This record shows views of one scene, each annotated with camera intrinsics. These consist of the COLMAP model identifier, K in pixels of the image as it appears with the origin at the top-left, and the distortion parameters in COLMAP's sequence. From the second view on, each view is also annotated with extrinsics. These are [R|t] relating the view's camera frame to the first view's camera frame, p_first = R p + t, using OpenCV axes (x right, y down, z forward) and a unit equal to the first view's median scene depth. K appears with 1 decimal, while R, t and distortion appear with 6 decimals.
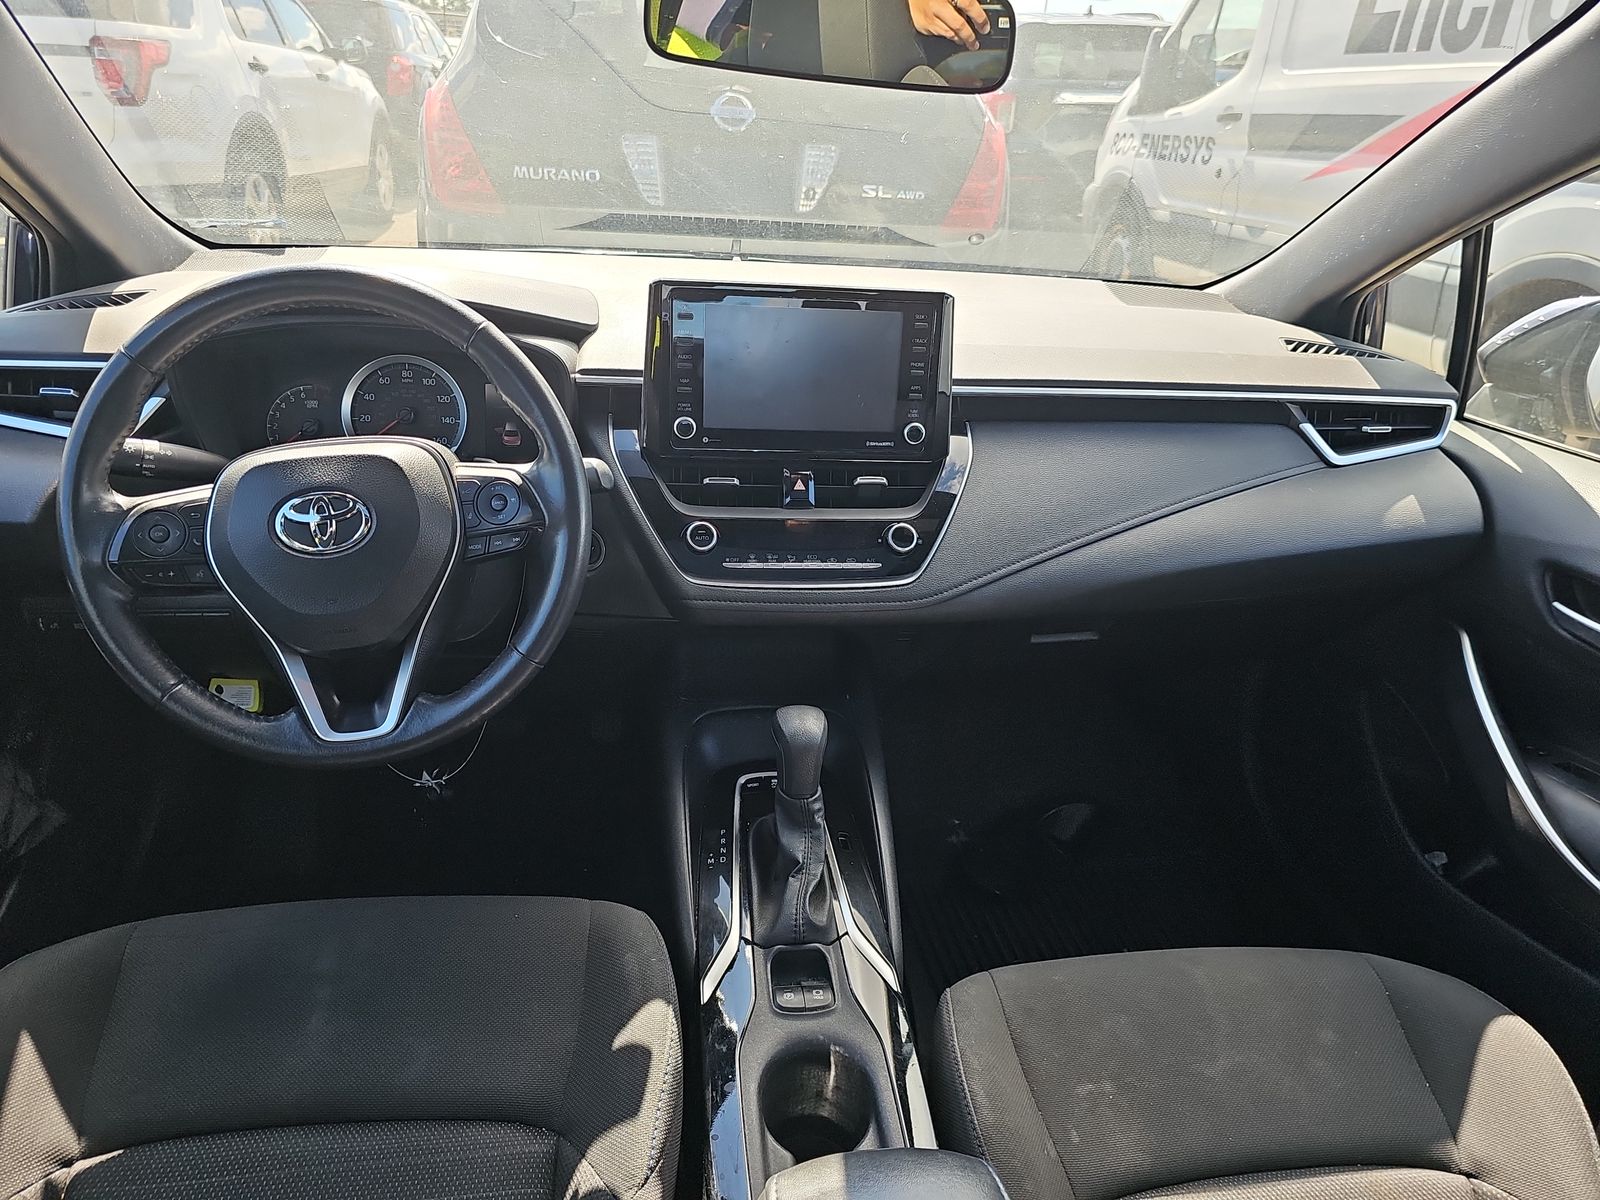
lens RADIAL K [[1081.3, 0, 809.1], [0, 1081.3, 603.6], [0, 0, 1]] dist [0.027941, -0.010422]
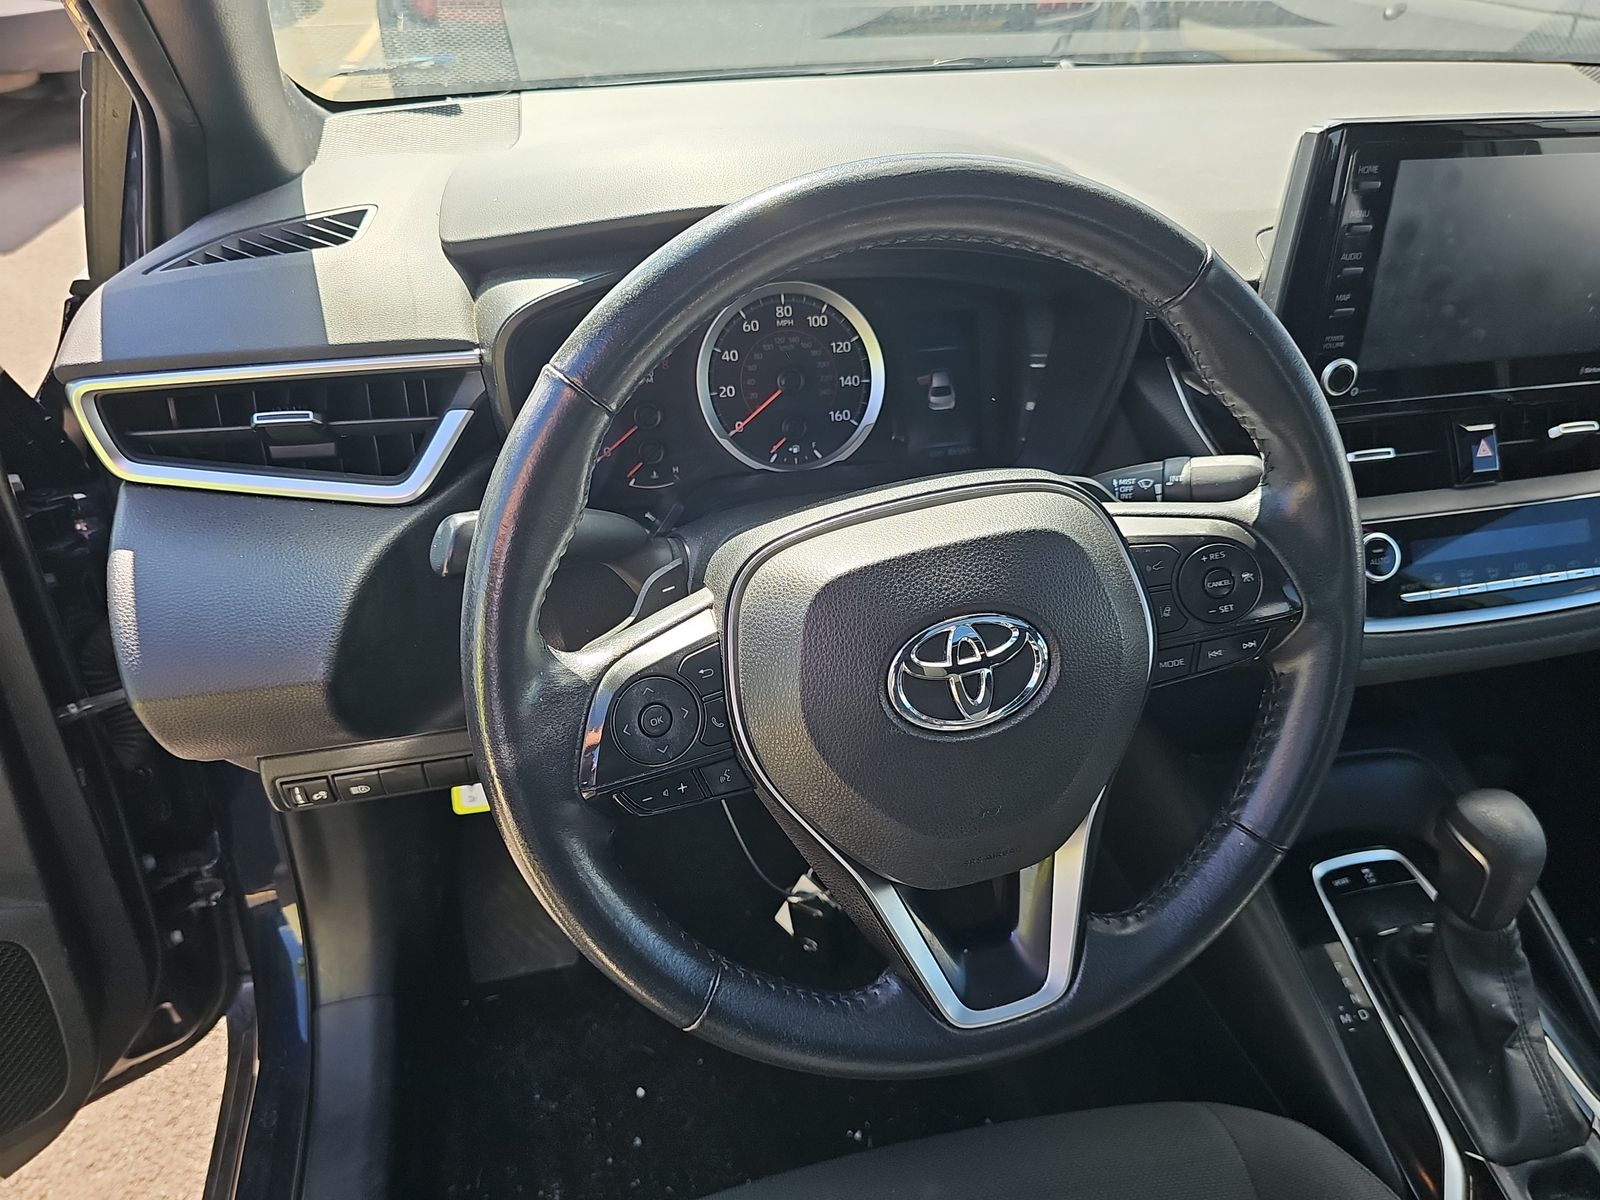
lens RADIAL K [[1081.3, 0, 790.9], [0, 1081.3, 601.4], [0, 0, 1]] dist [0.027941, -0.010422]
pose [[0.993398, -0.099209, 0.057602, -0.462973], [0.088356, 0.981921, 0.167404, -0.168778], [-0.073169, -0.161209, 0.984204, 0.408121]]
